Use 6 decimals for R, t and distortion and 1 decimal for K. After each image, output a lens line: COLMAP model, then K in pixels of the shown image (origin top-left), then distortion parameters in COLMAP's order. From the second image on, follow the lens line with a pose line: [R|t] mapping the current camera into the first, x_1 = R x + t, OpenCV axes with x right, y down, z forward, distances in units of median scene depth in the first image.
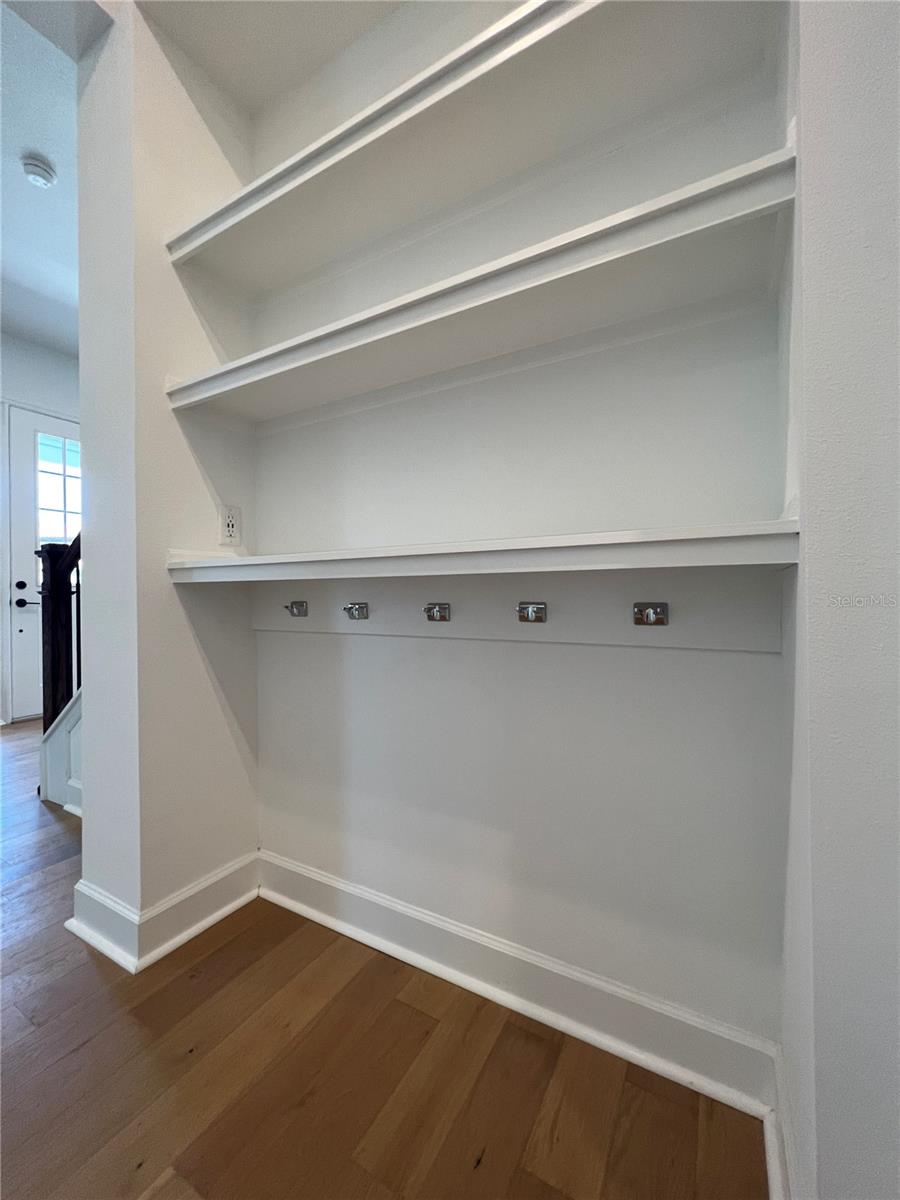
lens RADIAL K [[477.6, 0, 450.0], [0, 477.6, 600.0], [0, 0, 1]] dist [-0.001871, -0.000197]
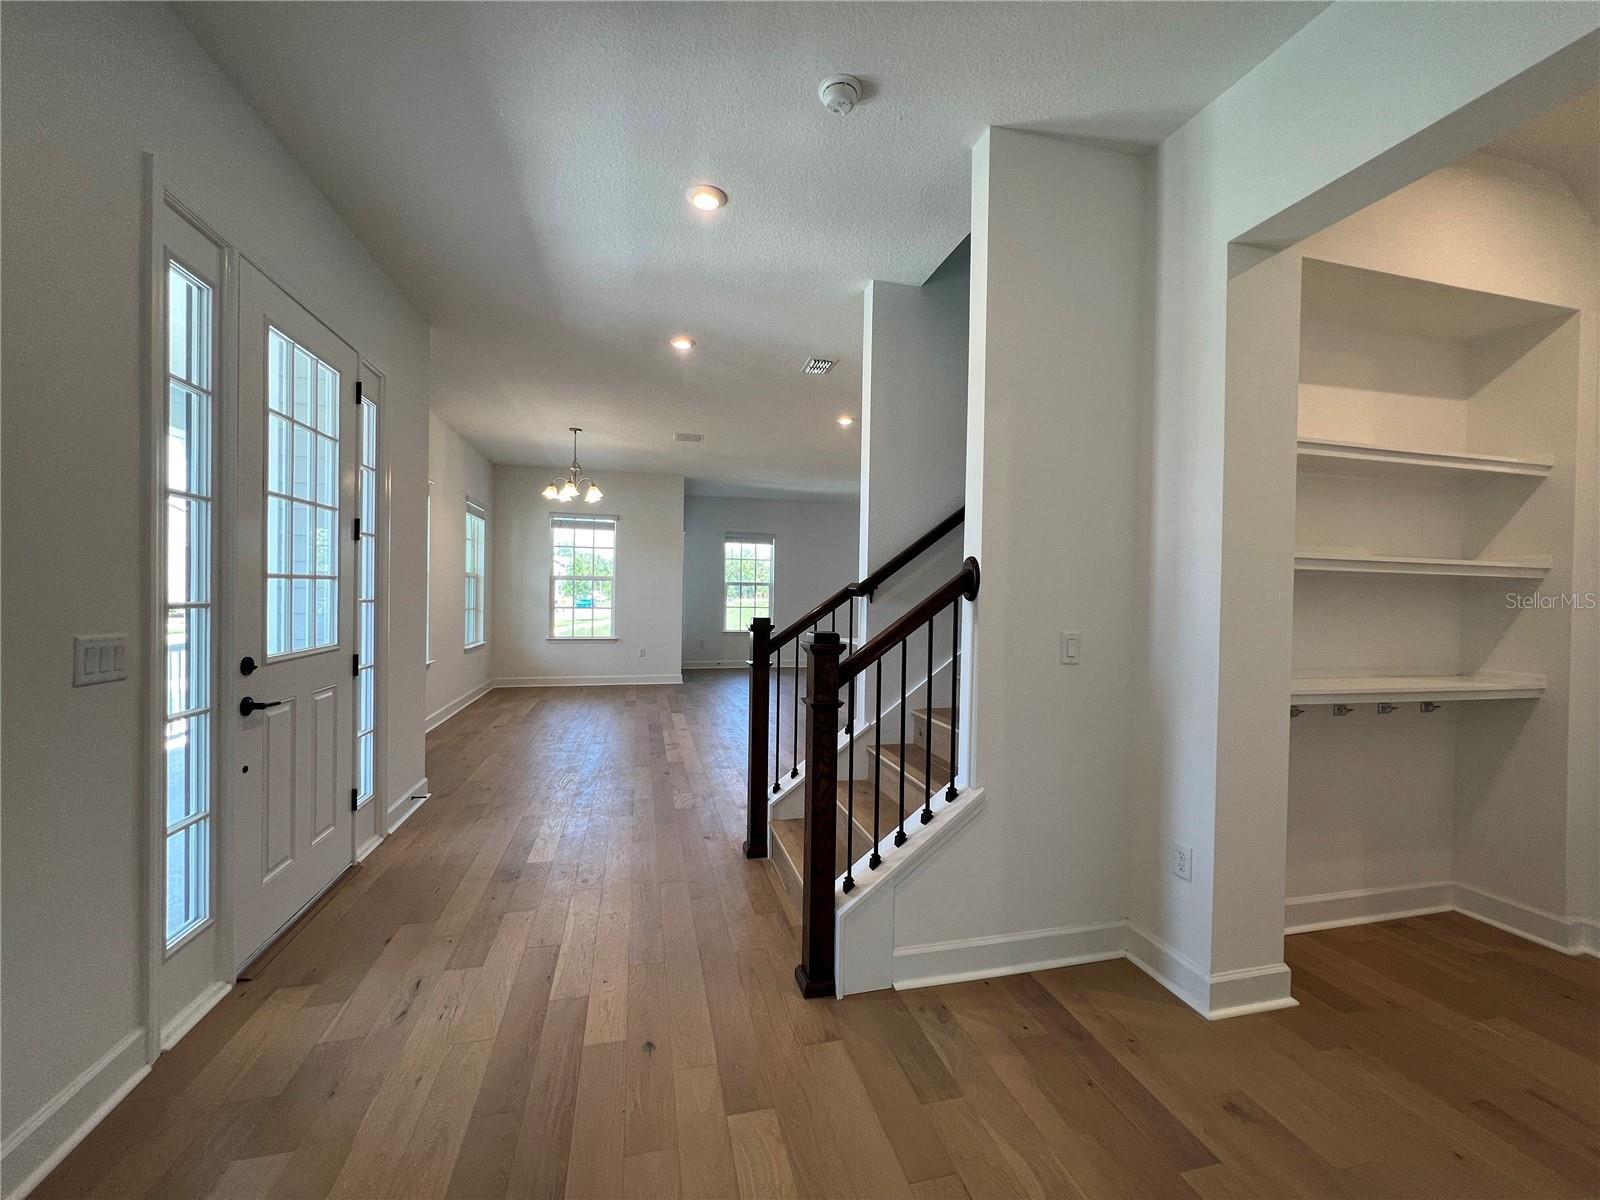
lens RADIAL K [[636.8, 0, 800.0], [0, 636.8, 600.0], [0, 0, 1]] dist [-0.001871, -0.000197]
pose [[0.728386, 0.014157, 0.685021, -2.700718], [-0.025132, 0.999666, 0.006064, -0.322671], [-0.684706, -0.021633, 0.728498, 0.606735]]
